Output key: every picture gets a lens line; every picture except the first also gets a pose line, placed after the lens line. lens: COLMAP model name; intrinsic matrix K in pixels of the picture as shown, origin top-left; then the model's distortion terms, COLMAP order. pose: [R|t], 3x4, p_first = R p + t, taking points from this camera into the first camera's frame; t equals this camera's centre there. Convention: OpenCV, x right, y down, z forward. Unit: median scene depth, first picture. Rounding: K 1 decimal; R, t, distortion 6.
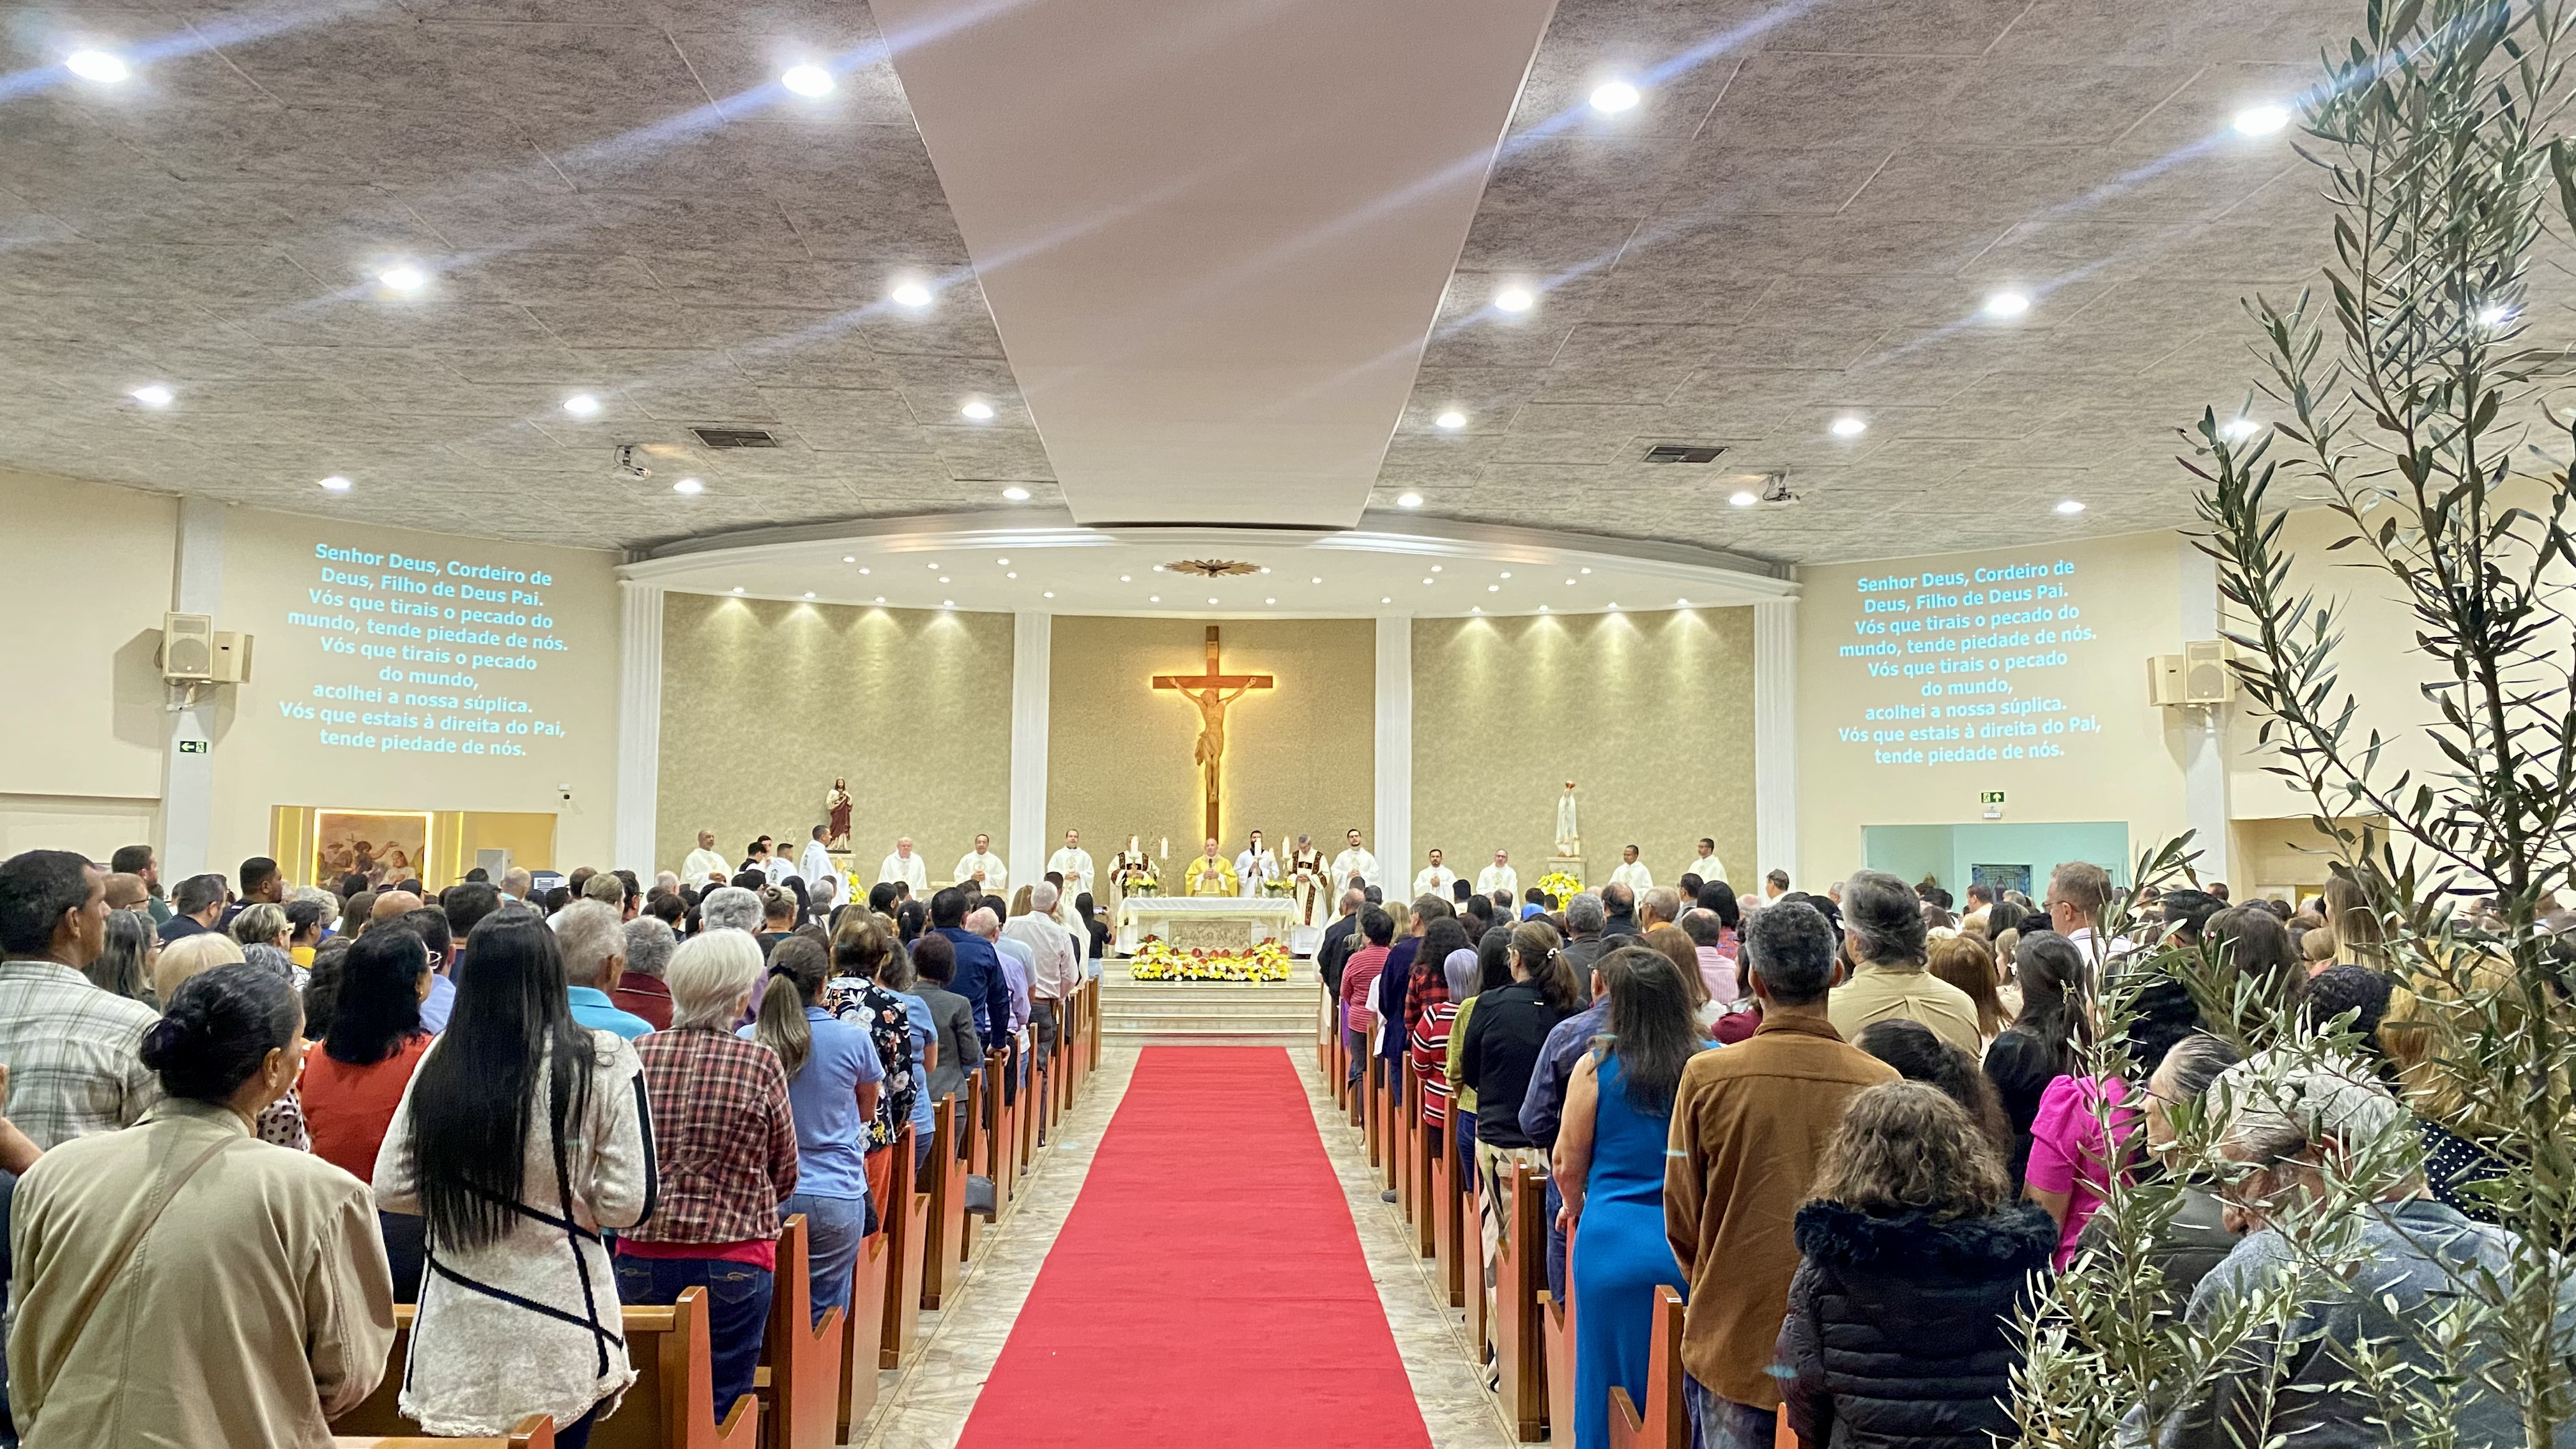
lens RADIAL K [[1875.6, 0, 1299.6], [0, 1875.6, 728.6], [0, 0, 1]] dist [0.020872, -0.034311]
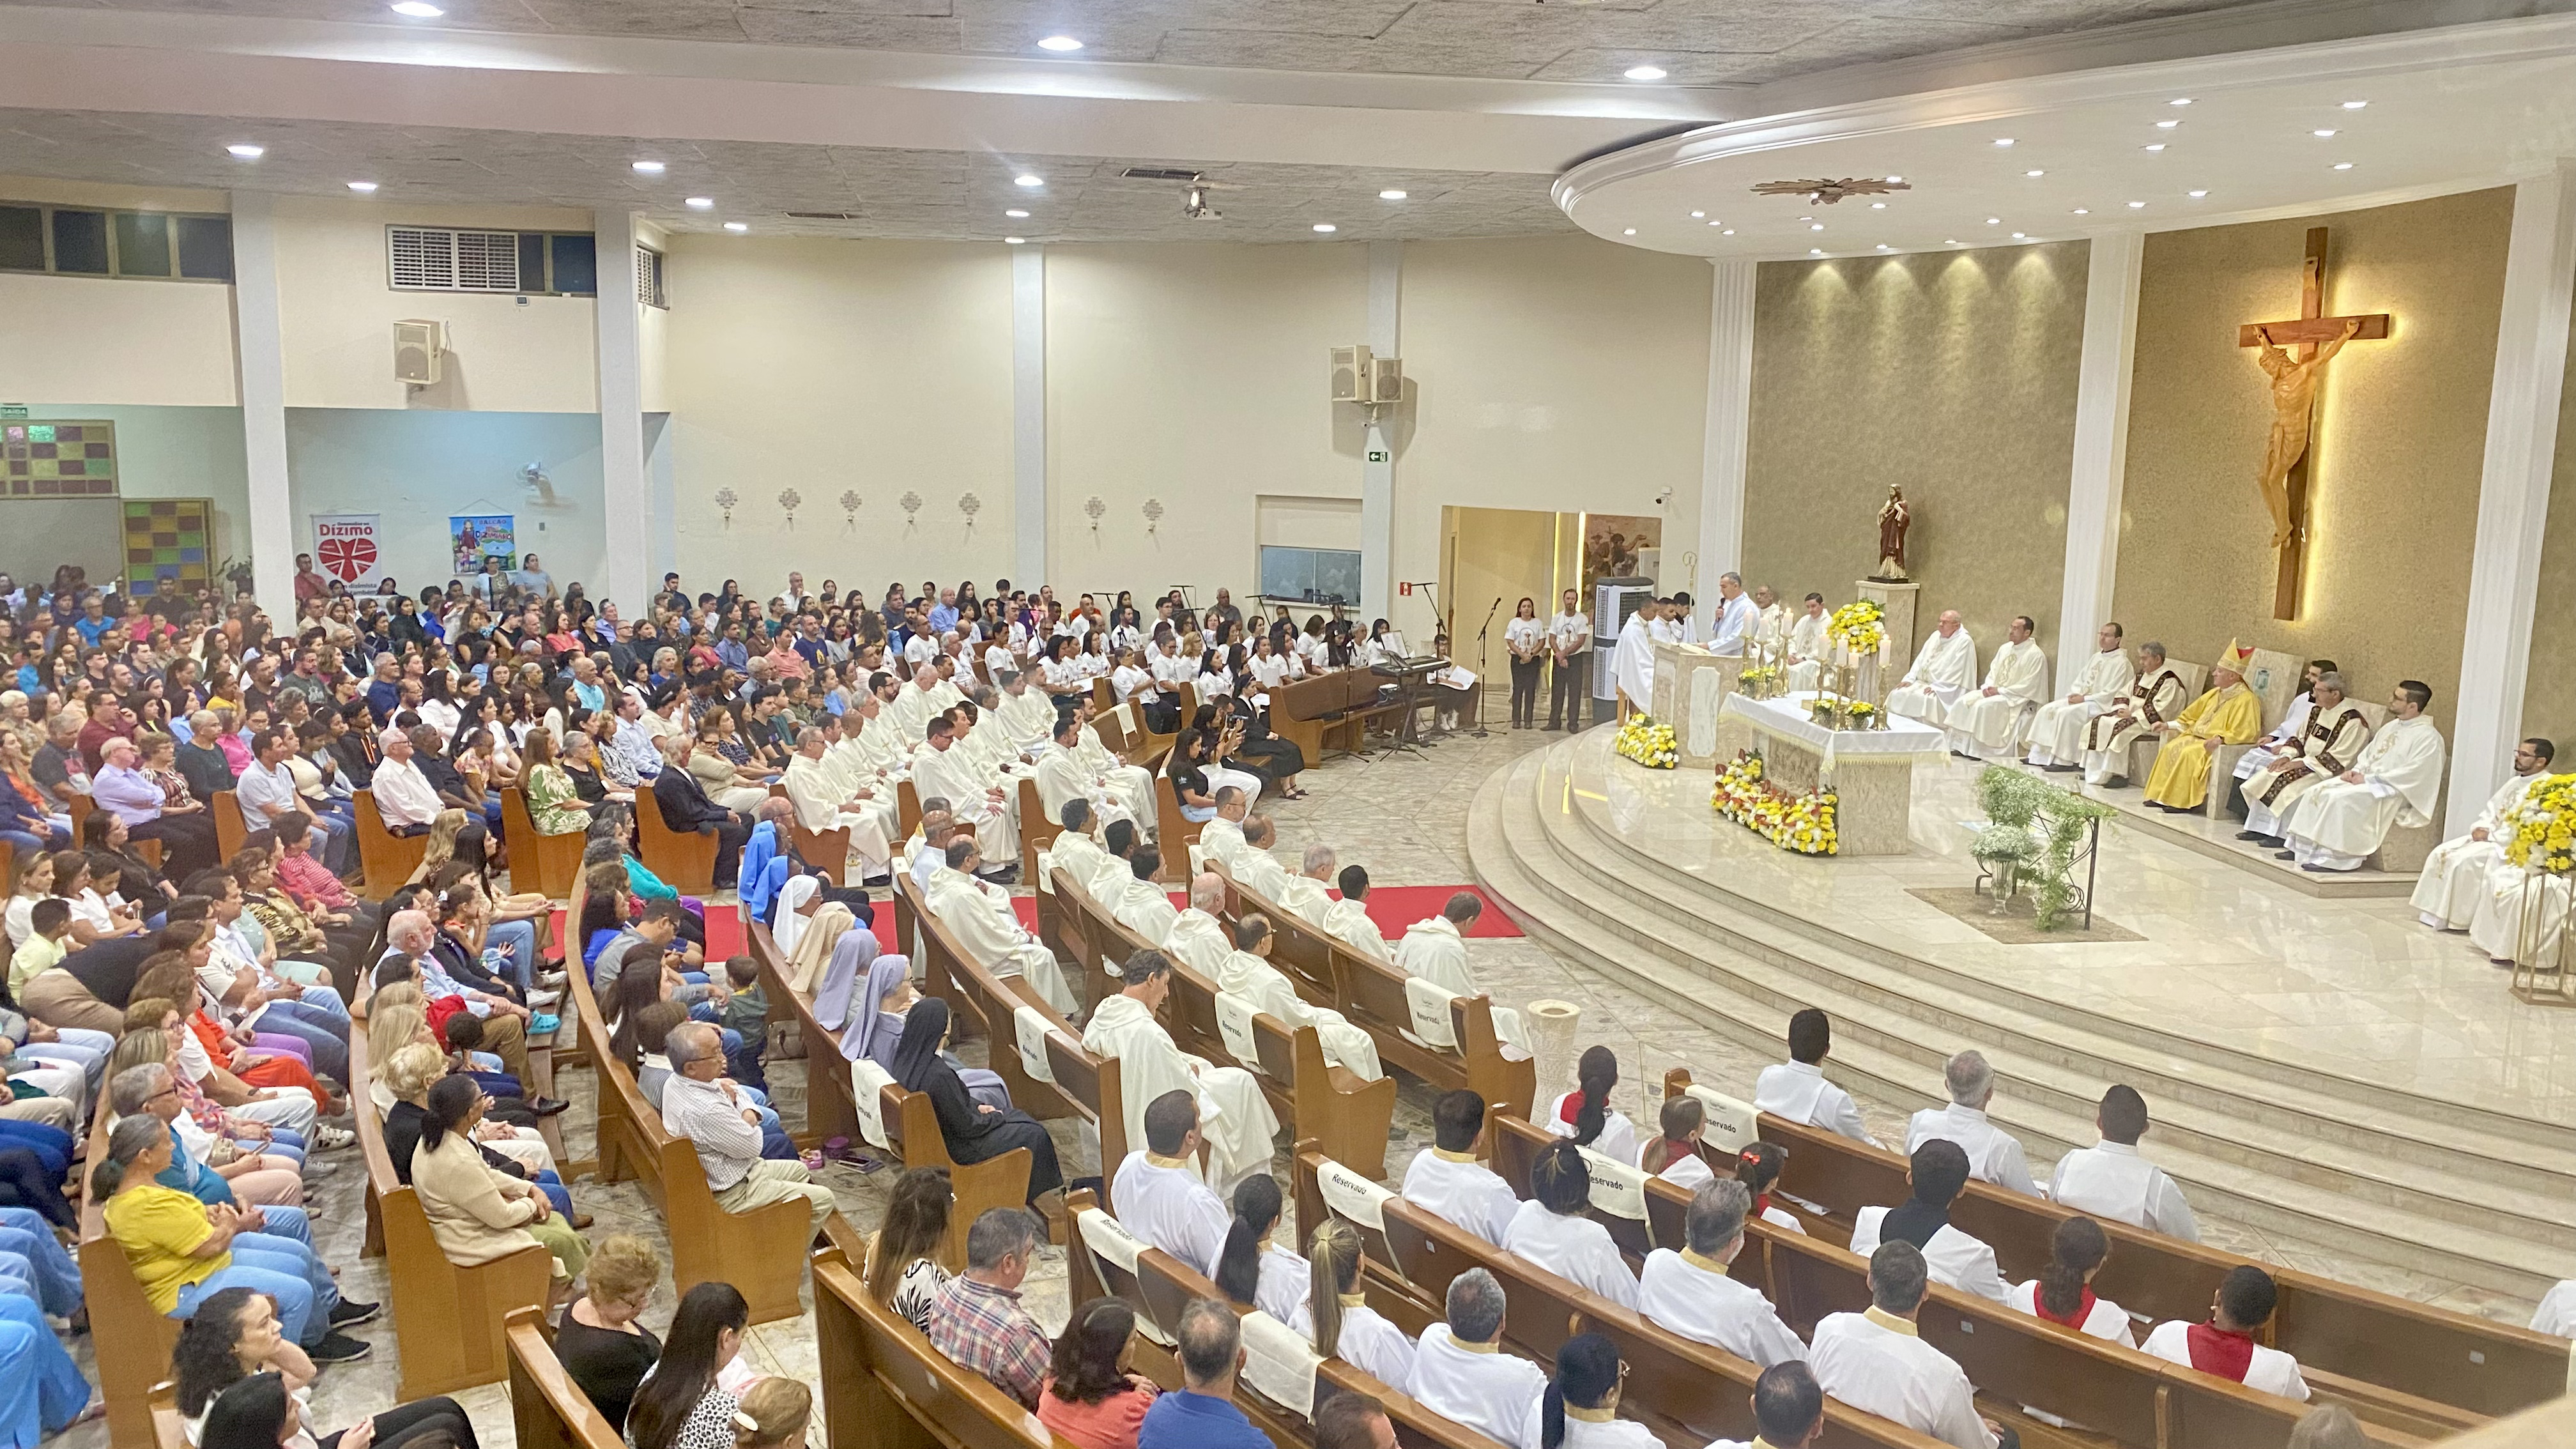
lens RADIAL K [[1875.6, 0, 1291.3], [0, 1875.6, 711.2], [0, 0, 1]] dist [0.020872, -0.034311]
pose [[0.168810, 0.152832, -0.973728, 0.480471], [0.062934, 0.984218, 0.165389, -0.025969], [0.983637, -0.089200, 0.156528, 0.615620]]
